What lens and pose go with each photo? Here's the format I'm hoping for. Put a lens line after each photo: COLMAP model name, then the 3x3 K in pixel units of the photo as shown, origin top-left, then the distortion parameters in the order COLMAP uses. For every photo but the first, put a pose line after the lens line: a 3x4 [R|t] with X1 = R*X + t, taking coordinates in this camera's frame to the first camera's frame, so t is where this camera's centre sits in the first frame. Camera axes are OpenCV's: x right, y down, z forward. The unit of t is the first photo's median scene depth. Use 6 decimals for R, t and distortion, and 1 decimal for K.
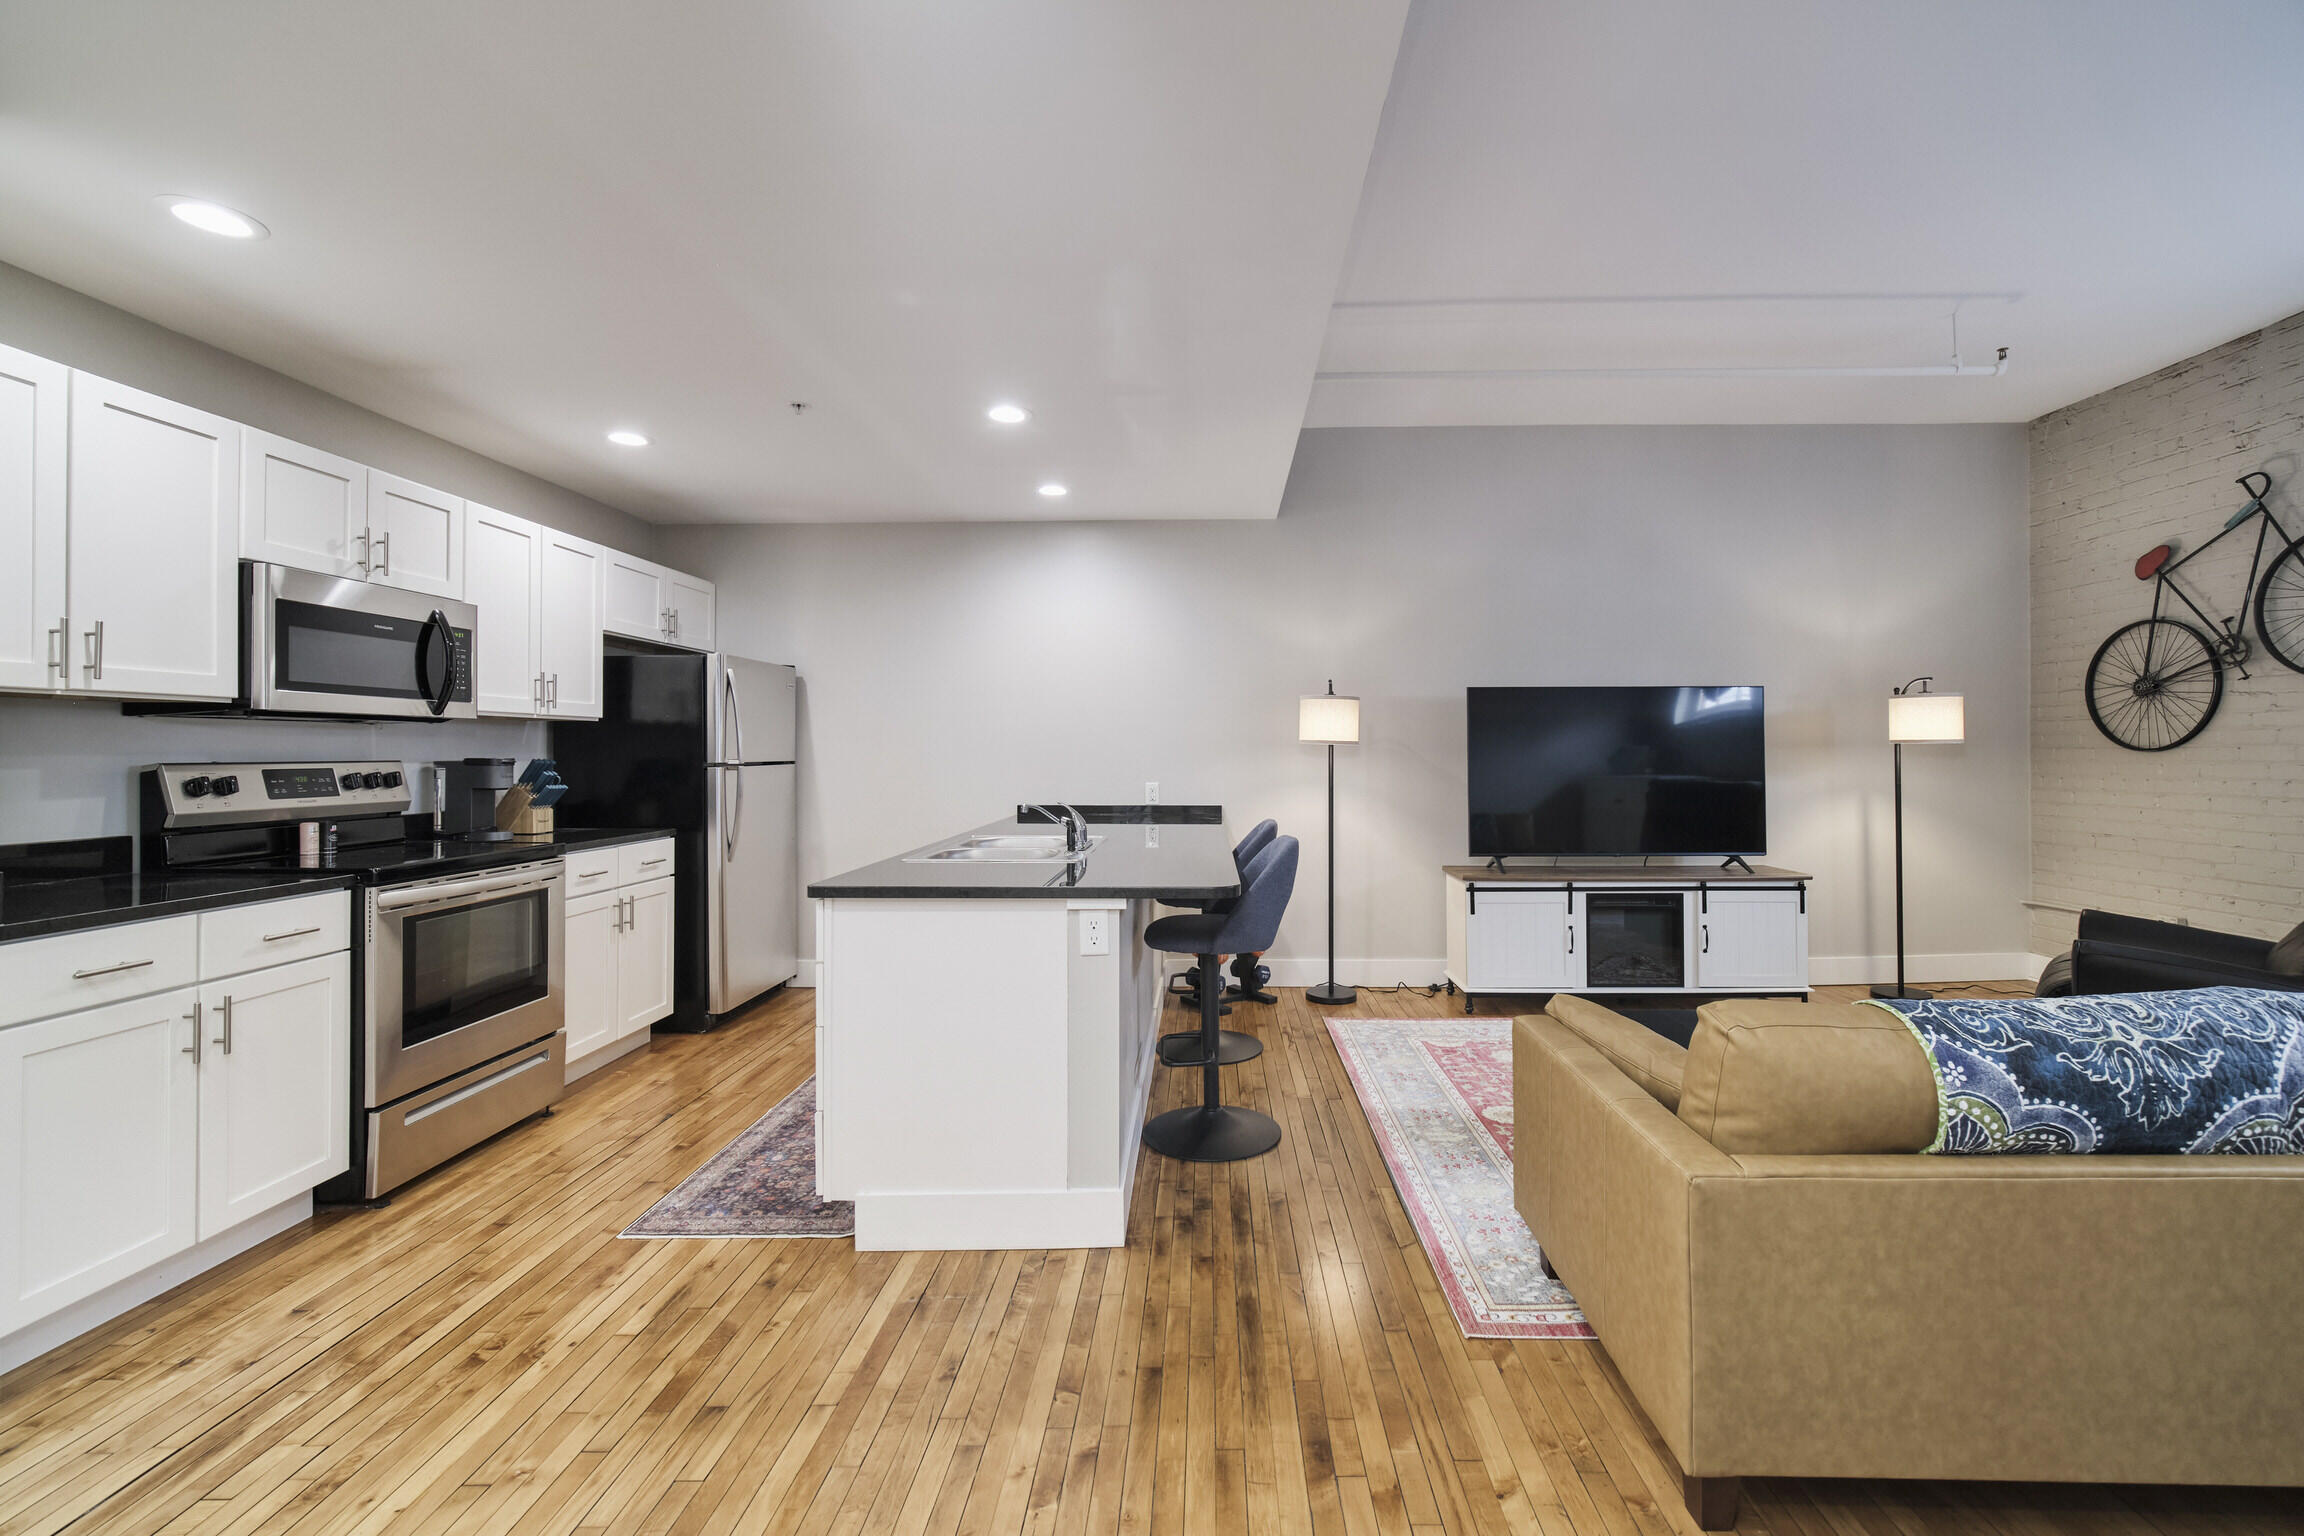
lens RADIAL K [[925.9, 0, 1147.2], [0, 925.9, 743.4], [0, 0, 1]] dist [-0.001222, -0.000247]
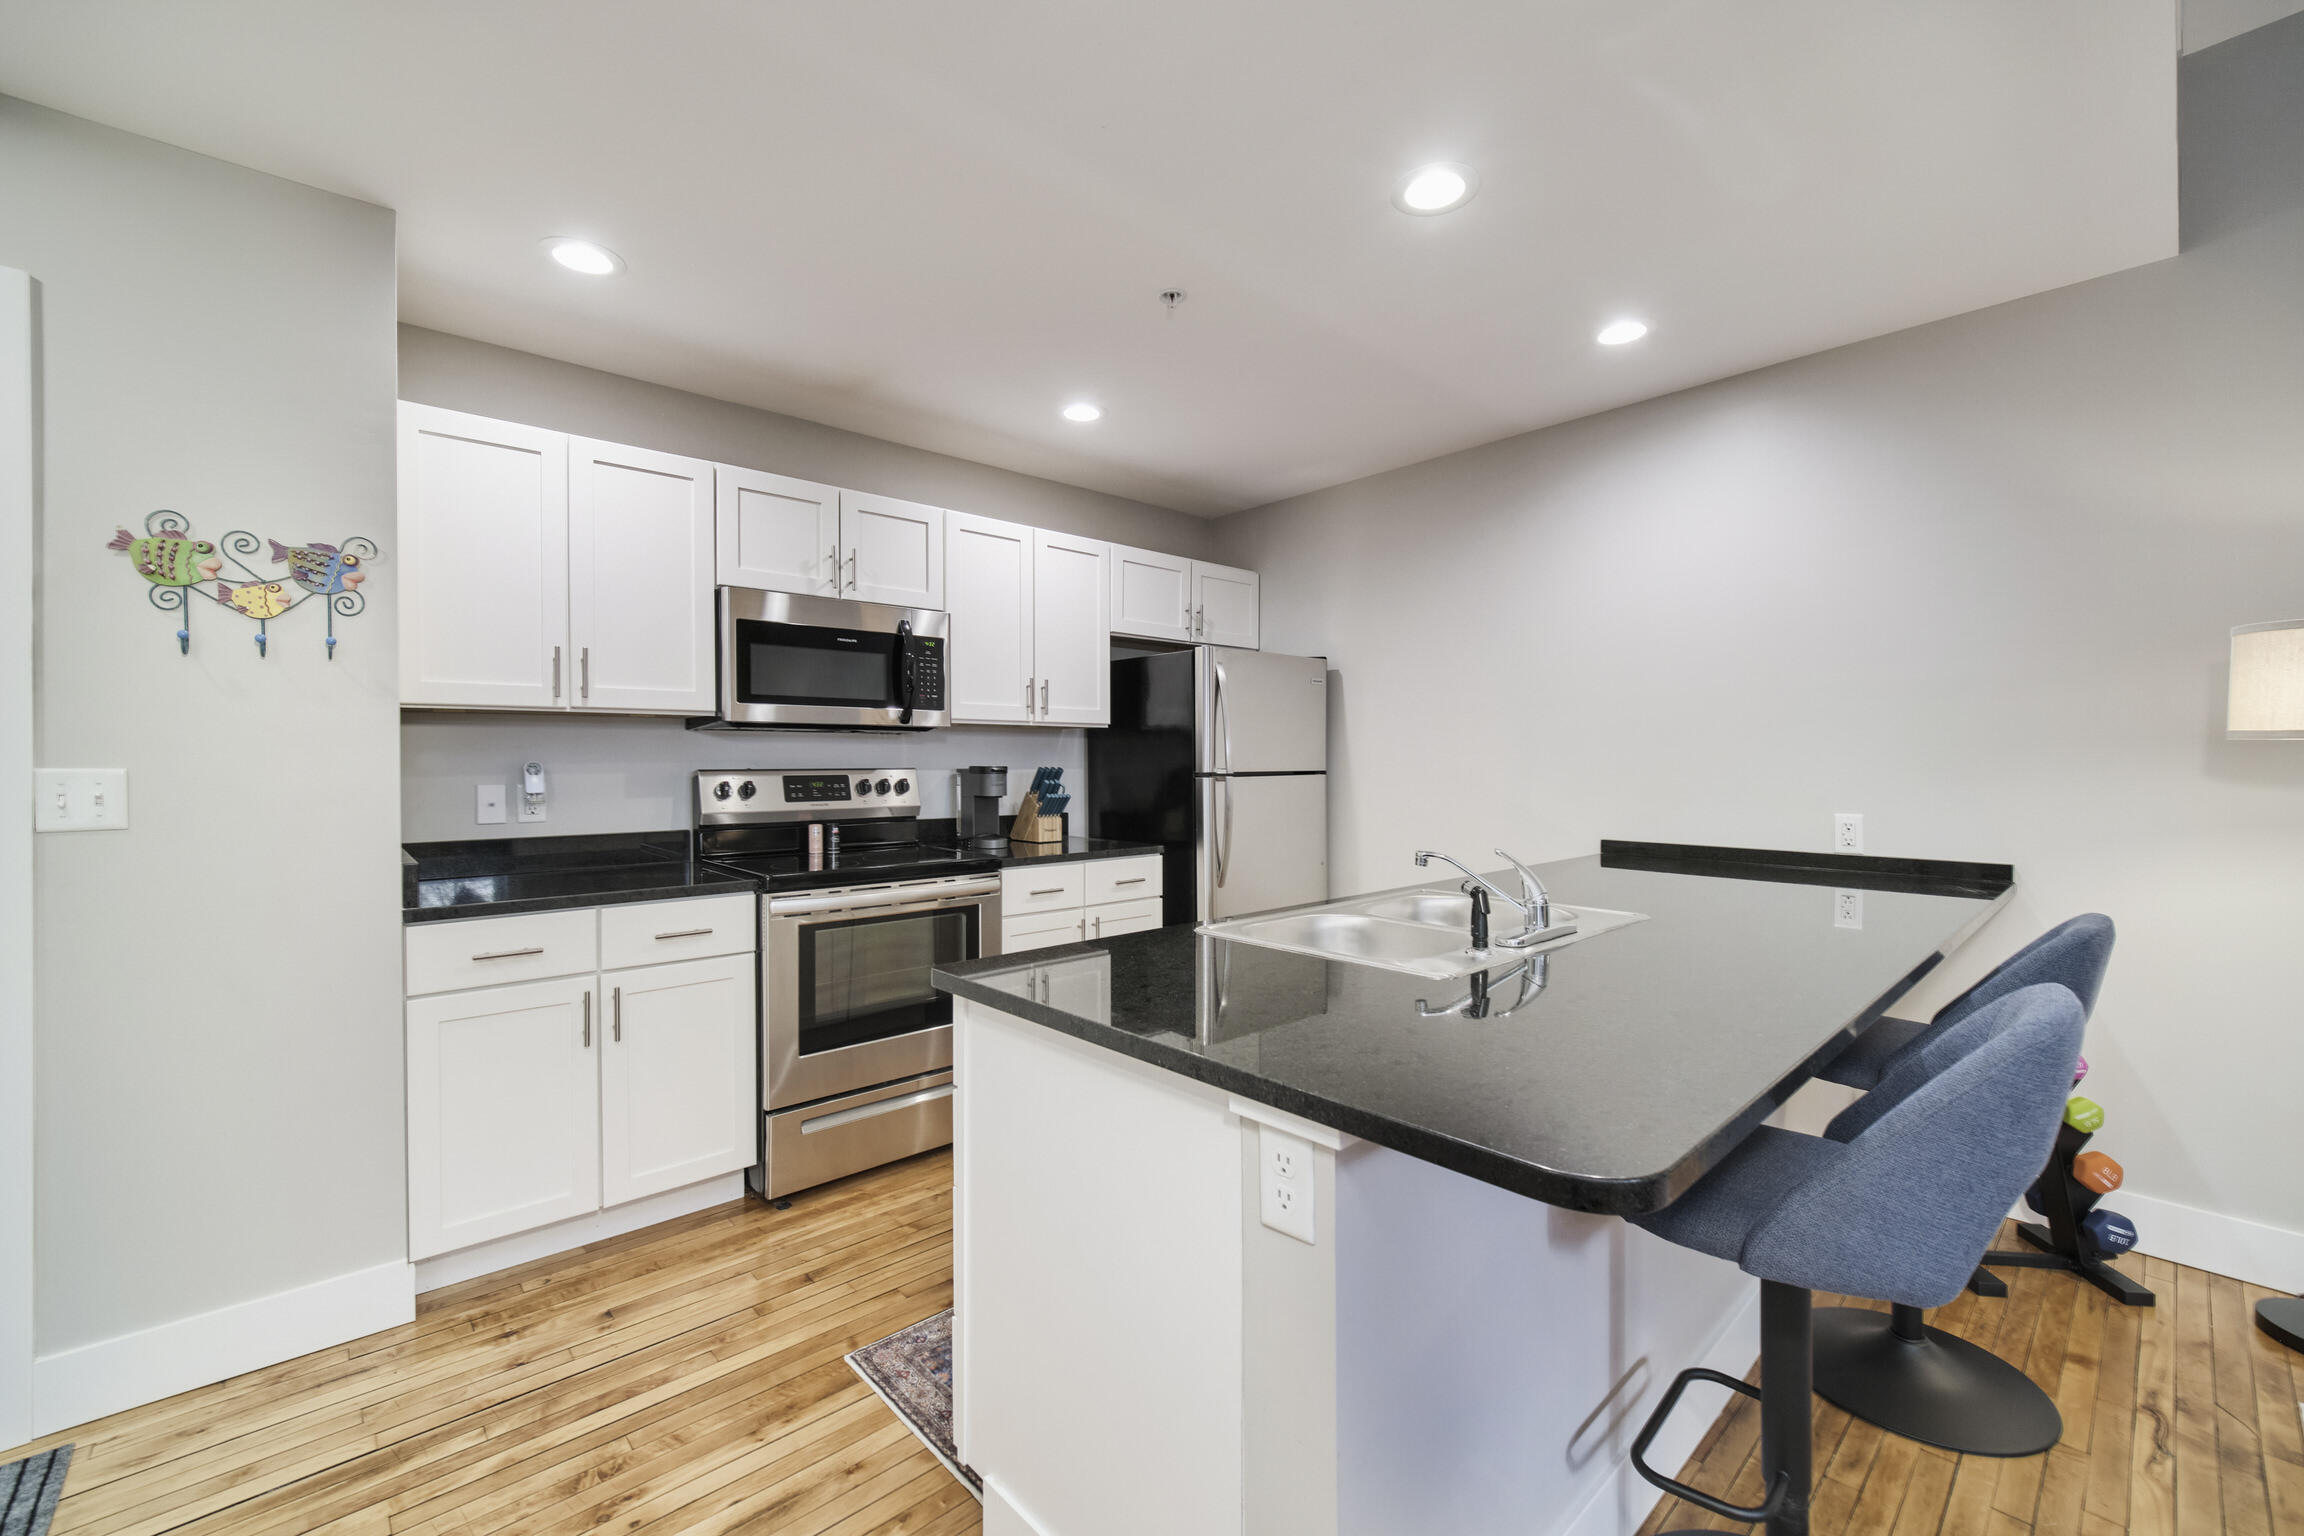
lens RADIAL K [[928.9, 0, 1142.0], [0, 928.9, 772.6], [0, 0, 1]] dist [-0.002147, -0.000223]
pose [[0.719538, 0.009233, -0.694392, 0.141072], [0.006578, 0.999776, 0.020109, 0.004624], [0.694422, -0.019037, 0.719316, 0.484606]]
